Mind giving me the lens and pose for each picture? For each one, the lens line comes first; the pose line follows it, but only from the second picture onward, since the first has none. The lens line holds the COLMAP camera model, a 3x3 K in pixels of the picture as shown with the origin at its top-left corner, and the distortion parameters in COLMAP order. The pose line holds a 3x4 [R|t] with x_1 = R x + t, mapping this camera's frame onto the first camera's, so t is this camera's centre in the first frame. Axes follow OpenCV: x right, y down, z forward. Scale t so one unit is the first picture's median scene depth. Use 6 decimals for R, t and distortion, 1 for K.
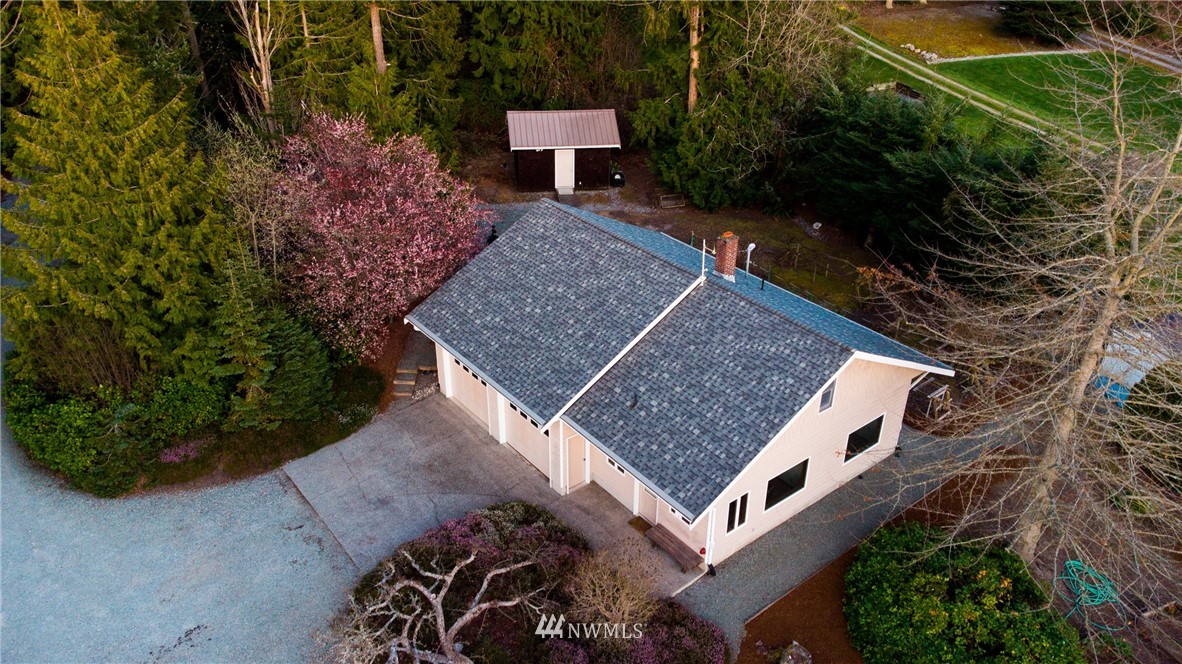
lens RADIAL K [[858.9, 0, 586.7], [0, 858.9, 331.5], [0, 0, 1]] dist [0.045097, -0.001075]
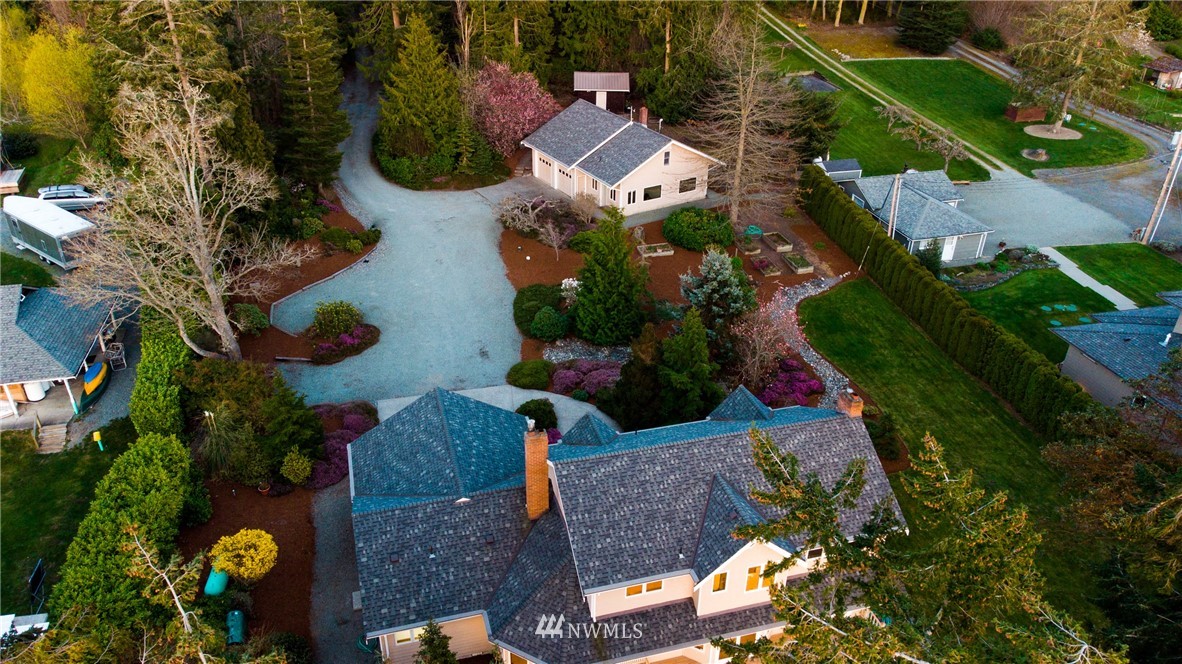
lens RADIAL K [[858.9, 0, 594.2], [0, 858.9, 332.9], [0, 0, 1]] dist [0.045097, -0.001075]
pose [[0.993513, 0.063689, -0.094213, 0.190645], [-0.064369, 0.997917, -0.004185, 0.373454], [0.093750, 0.010222, 0.995543, -1.031831]]
